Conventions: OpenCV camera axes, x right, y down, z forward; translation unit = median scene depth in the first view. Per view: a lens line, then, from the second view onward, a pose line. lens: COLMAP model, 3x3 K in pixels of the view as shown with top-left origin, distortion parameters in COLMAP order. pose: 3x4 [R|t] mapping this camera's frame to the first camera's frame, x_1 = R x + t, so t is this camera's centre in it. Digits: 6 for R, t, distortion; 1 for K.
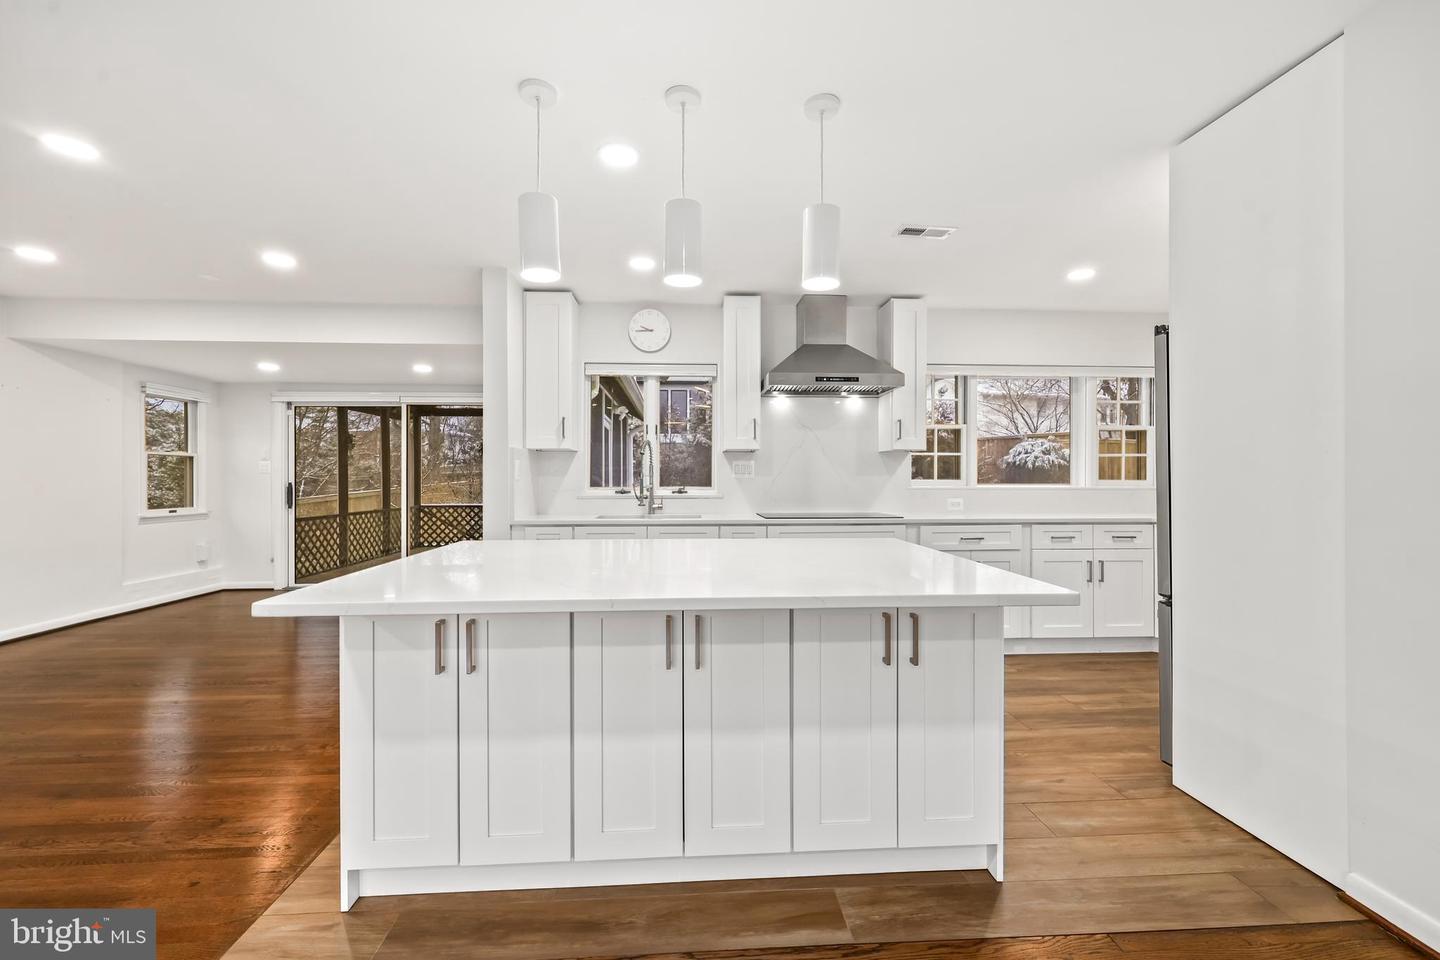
lens RADIAL K [[603.3, 0, 714.0], [0, 603.3, 470.7], [0, 0, 1]] dist [-0.004694, 0.000140]
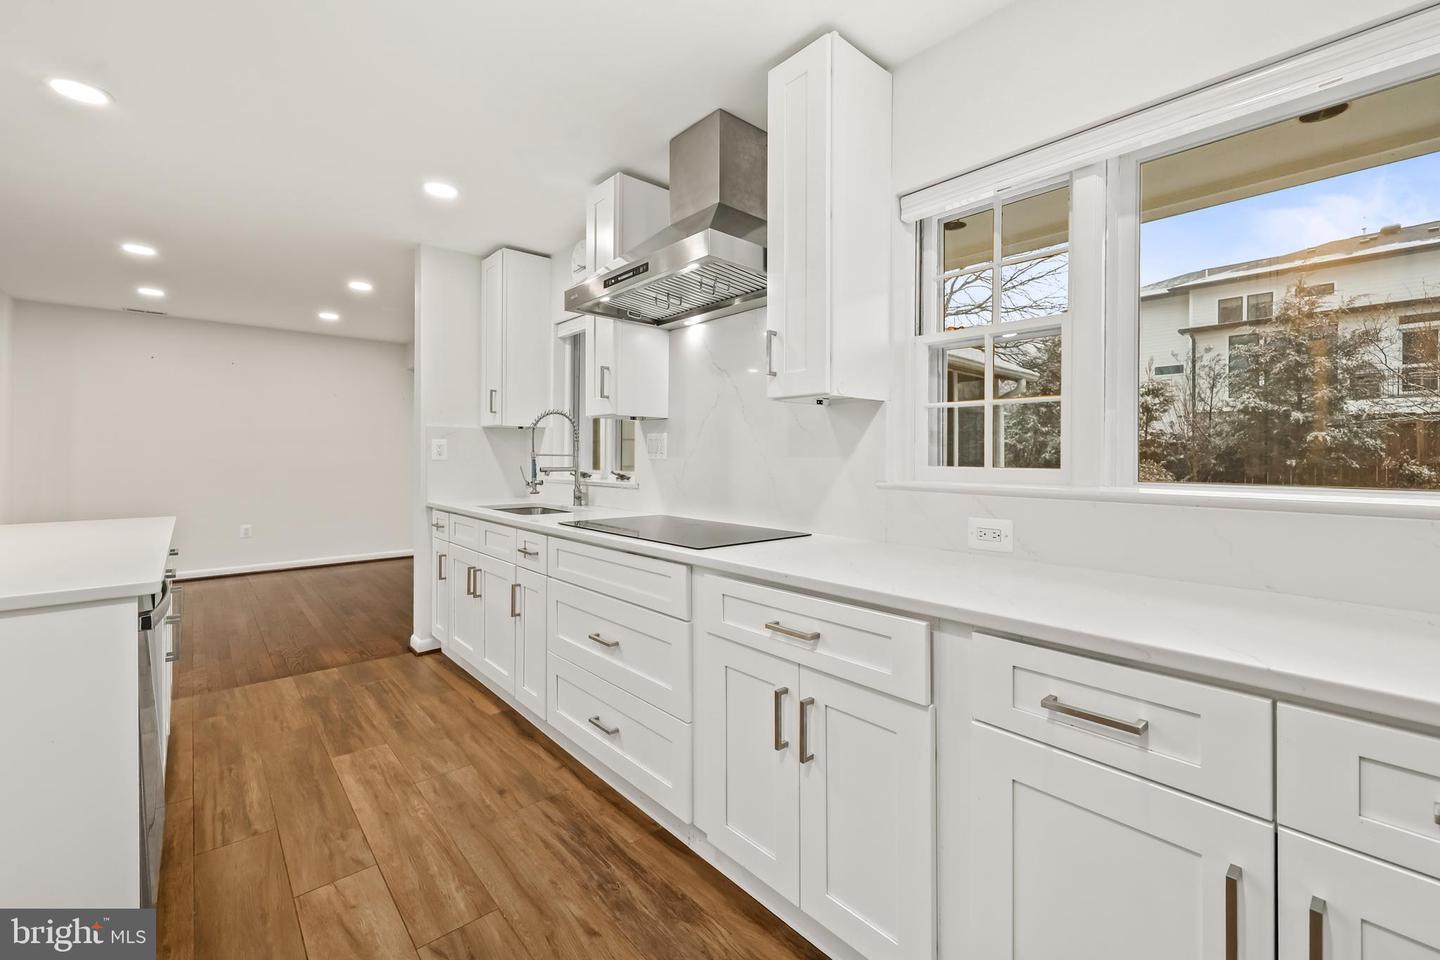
lens RADIAL K [[603.3, 0, 719.1], [0, 603.3, 469.4], [0, 0, 1]] dist [-0.004694, 0.000140]
pose [[0.625019, 0.019637, -0.780362, 0.564157], [0.000371, 0.999676, 0.025453, 0.005986], [0.780609, -0.016198, 0.624809, 0.616446]]
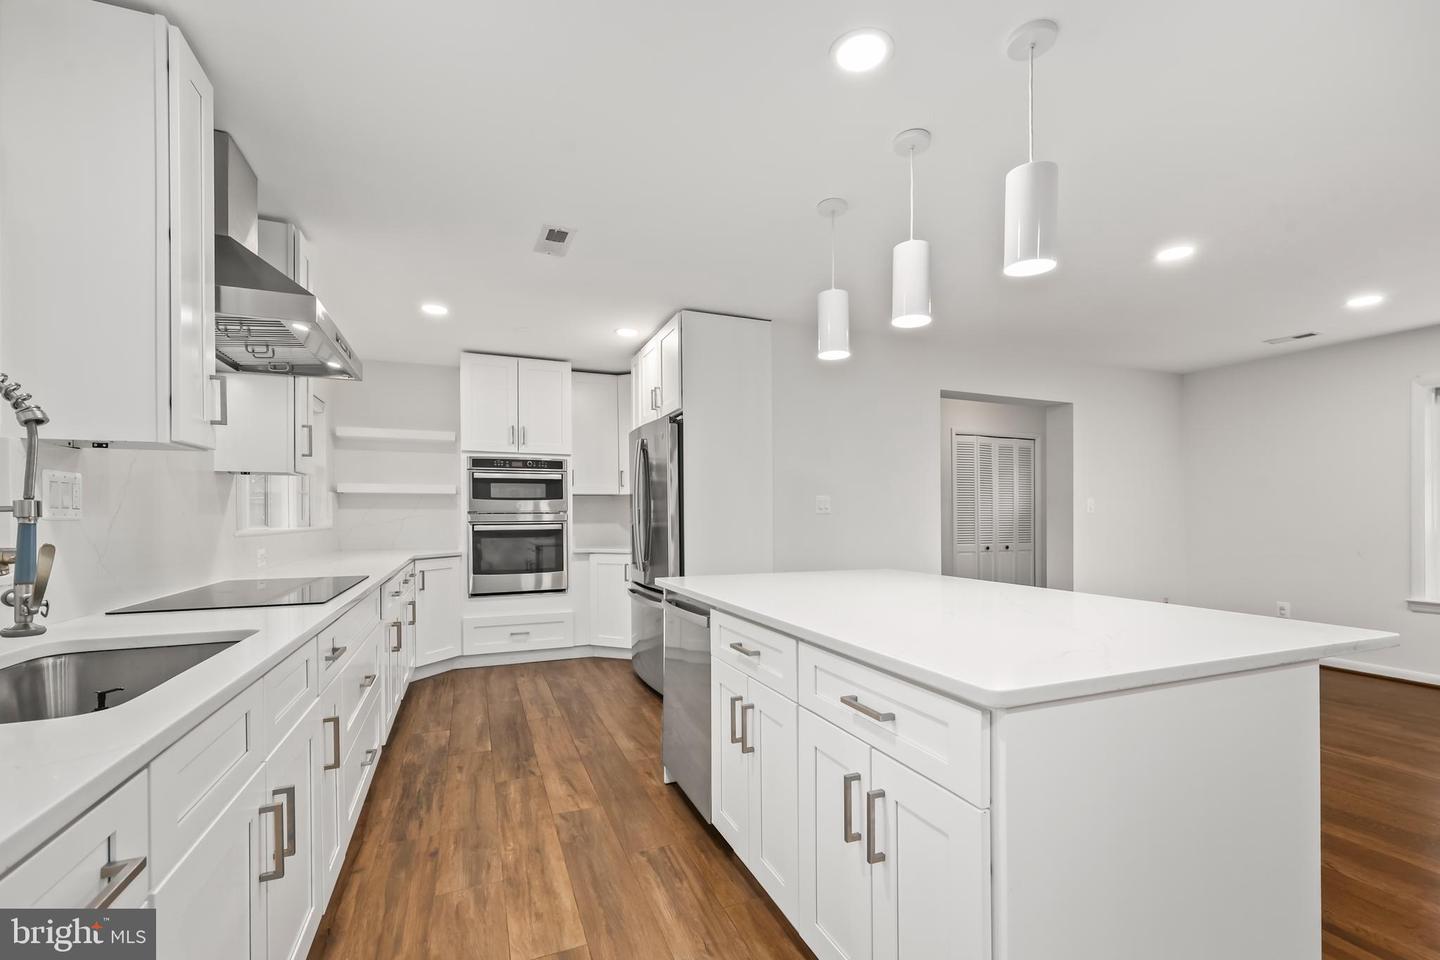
lens RADIAL K [[603.3, 0, 716.9], [0, 603.3, 511.0], [0, 0, 1]] dist [-0.004694, 0.000140]
pose [[-0.334864, 0.011988, 0.942190, -0.383767], [-0.002220, 0.999906, -0.013511, 0.009898], [-0.942264, -0.006616, -0.334806, 0.720961]]
